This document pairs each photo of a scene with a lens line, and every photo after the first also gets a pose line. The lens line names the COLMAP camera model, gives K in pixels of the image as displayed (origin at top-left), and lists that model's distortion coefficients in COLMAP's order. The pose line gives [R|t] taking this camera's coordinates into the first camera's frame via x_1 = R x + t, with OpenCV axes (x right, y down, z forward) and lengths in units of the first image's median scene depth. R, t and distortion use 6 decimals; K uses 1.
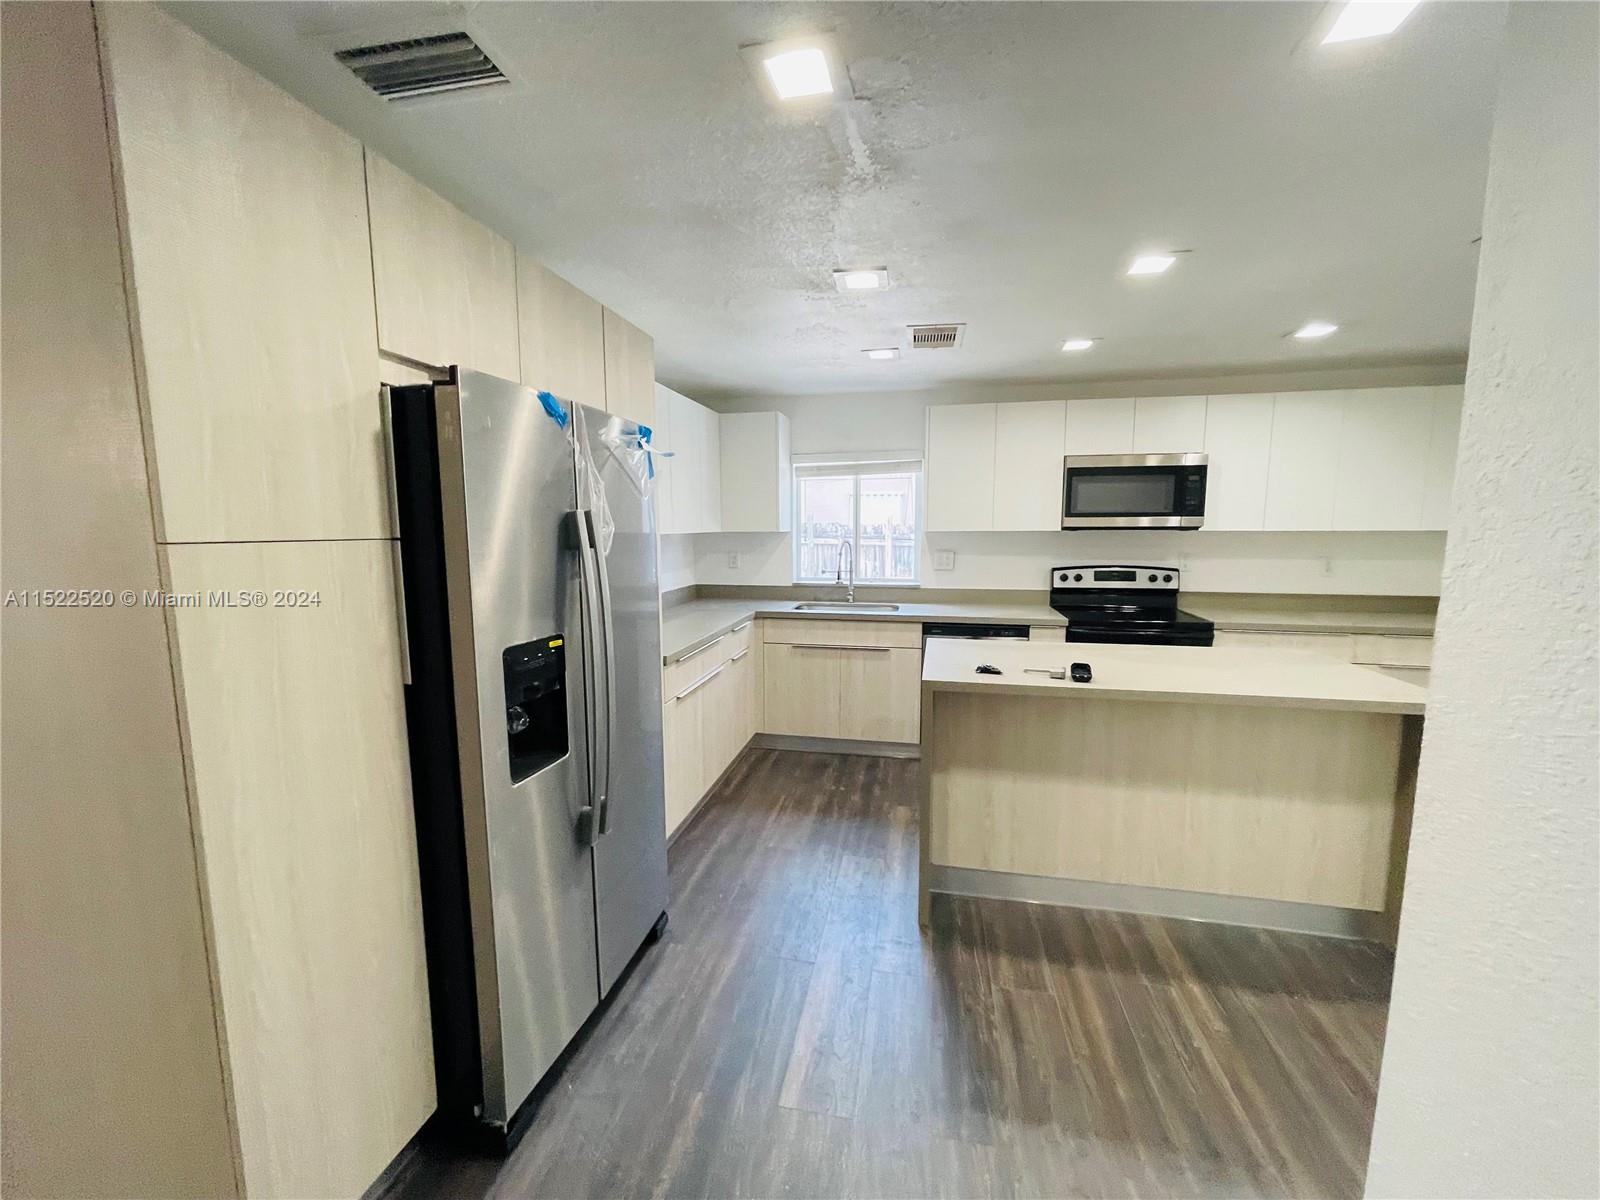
lens RADIAL K [[640.4, 0, 800.0], [0, 640.4, 600.0], [0, 0, 1]] dist [-0.000597, -0.000083]
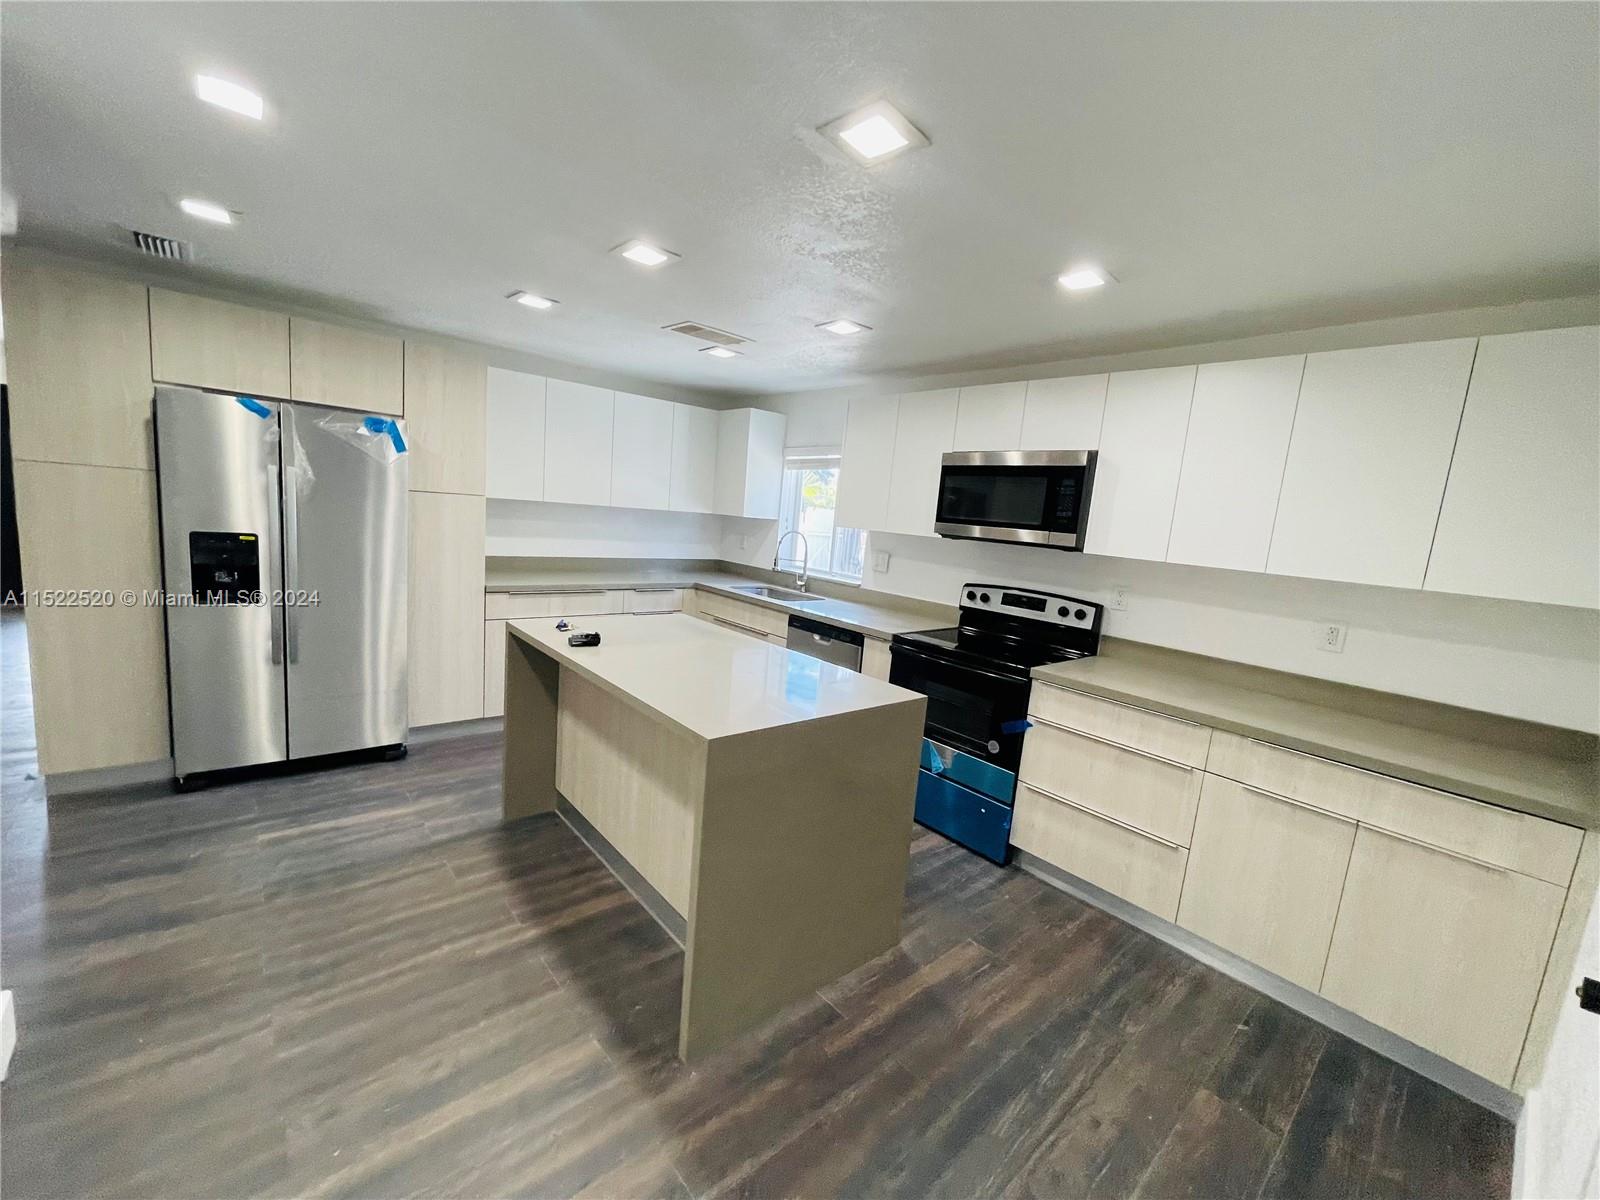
lens RADIAL K [[645.5, 0, 800.0], [0, 645.5, 600.0], [0, 0, 1]] dist [0.003333, 0.000335]
pose [[0.794263, 0.153252, -0.587929, 0.785698], [-0.156314, 0.986635, 0.046009, -0.035095], [0.587122, 0.055358, 0.807603, 0.183224]]
